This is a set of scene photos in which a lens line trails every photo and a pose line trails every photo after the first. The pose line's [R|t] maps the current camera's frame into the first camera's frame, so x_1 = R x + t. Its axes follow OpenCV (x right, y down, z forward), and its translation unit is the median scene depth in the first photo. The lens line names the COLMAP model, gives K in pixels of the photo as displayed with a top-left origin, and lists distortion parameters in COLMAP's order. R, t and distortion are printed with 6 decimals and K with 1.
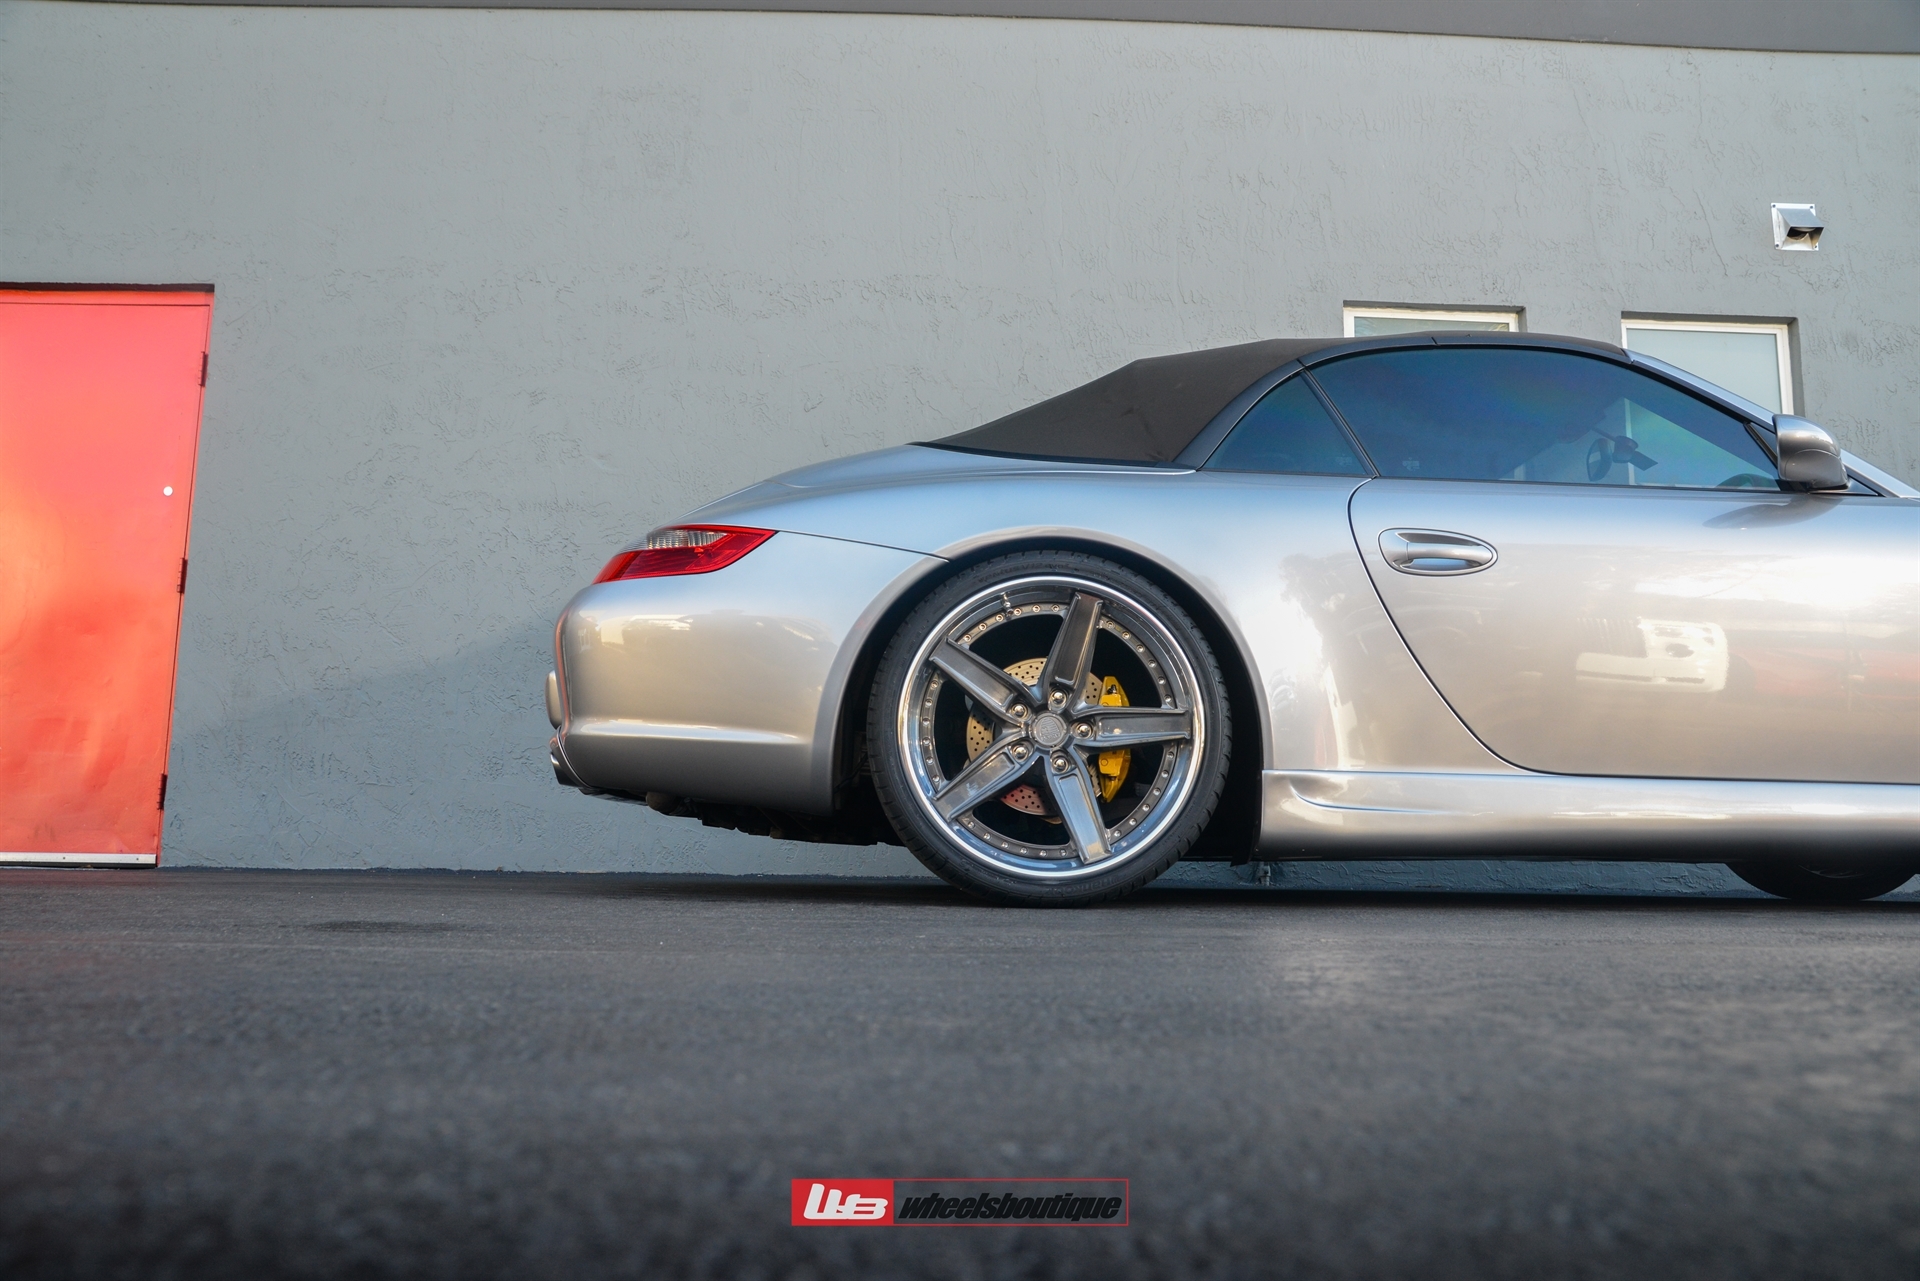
lens RADIAL K [[1466.9, 0, 960.0], [0, 1466.9, 640.5], [0, 0, 1]] dist [-0.135224, 0.118270]
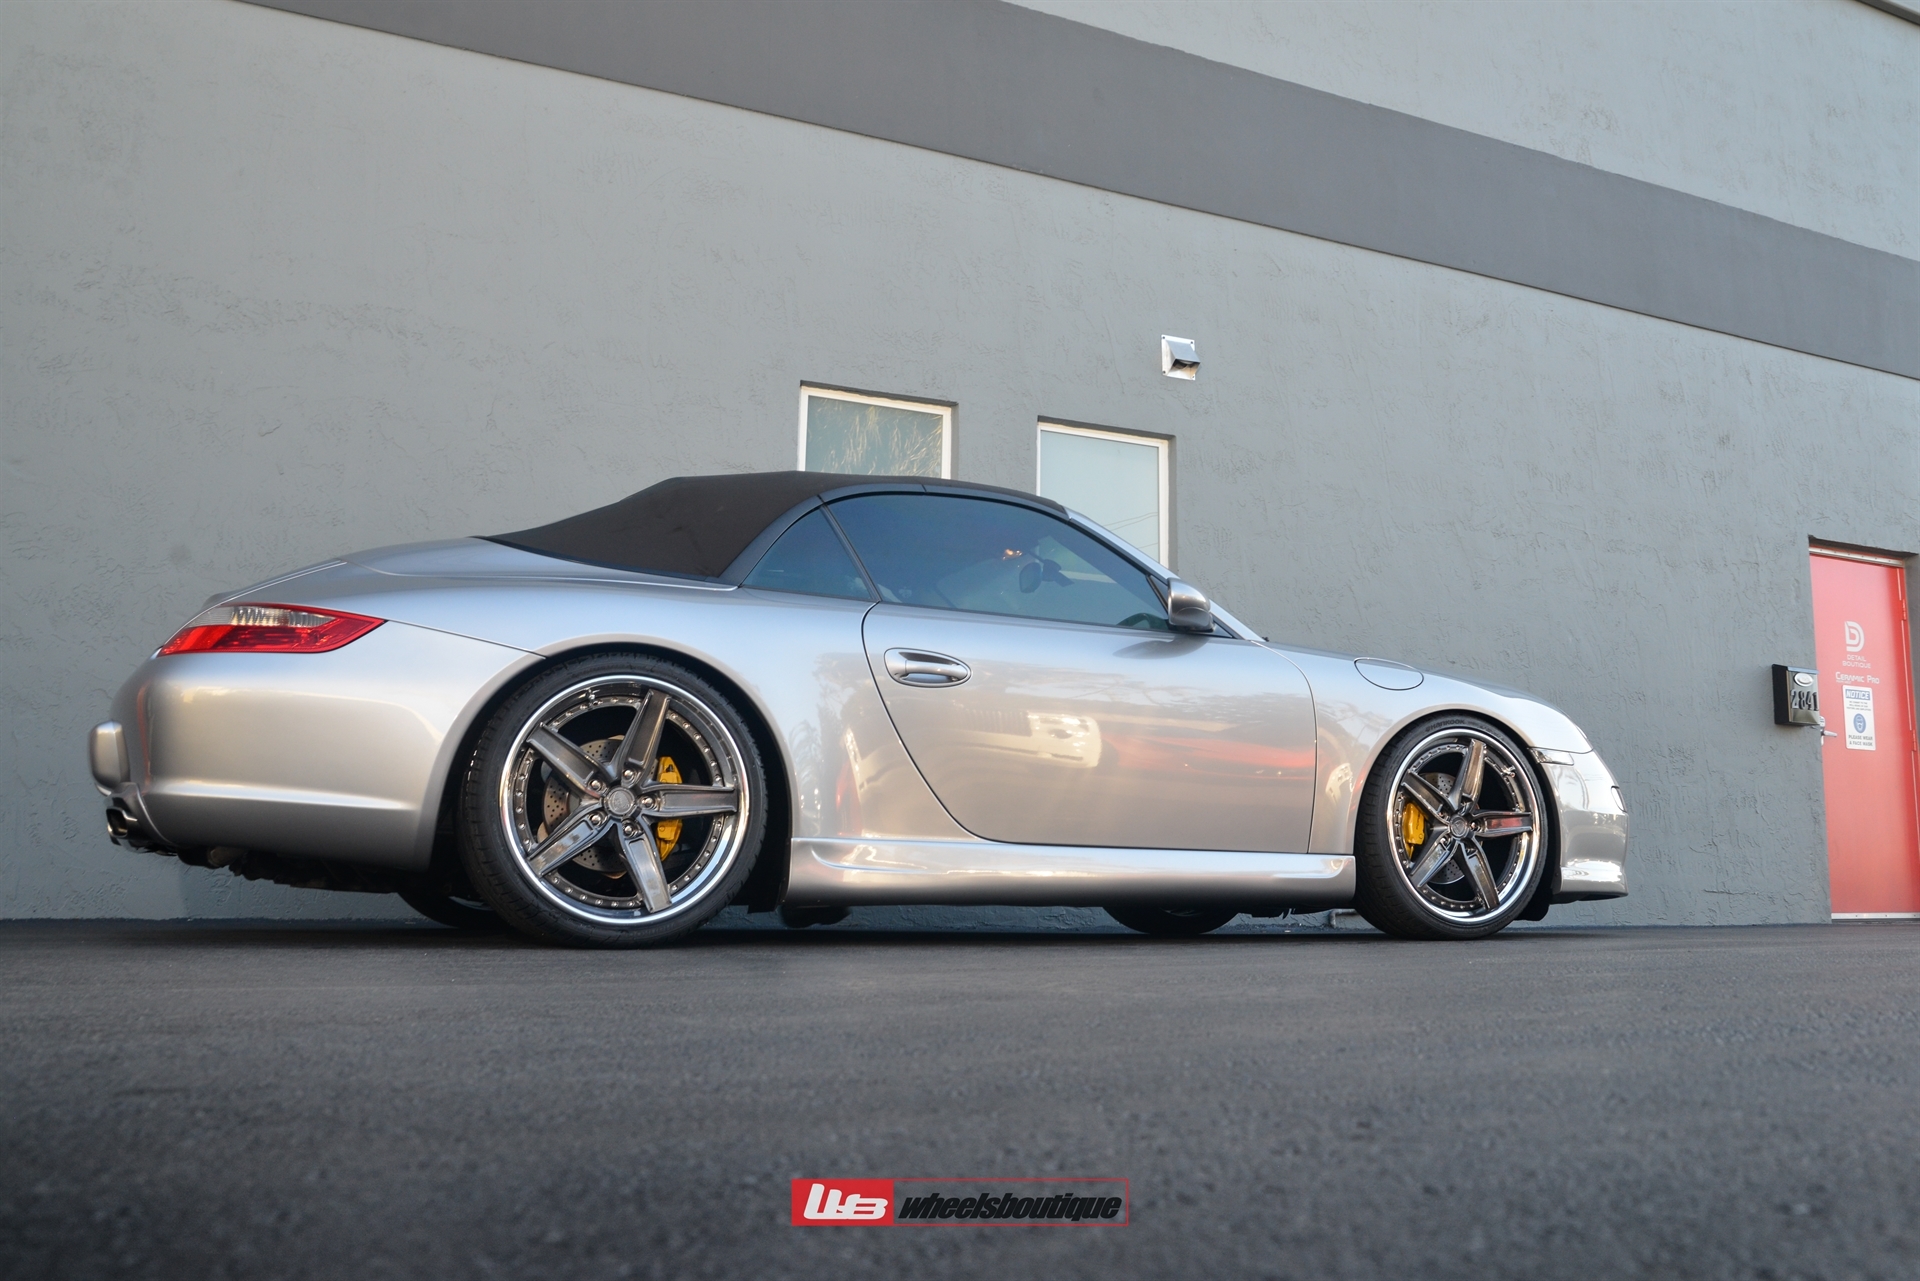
lens RADIAL K [[1583.6, 0, 960.0], [0, 1583.6, 640.5], [0, 0, 1]] dist [-0.042485, 0.009284]
pose [[0.913792, 0.056174, 0.402280, -0.214569], [-0.052839, 0.998415, -0.019391, -0.061096], [-0.402732, -0.003537, 0.915311, -0.305657]]
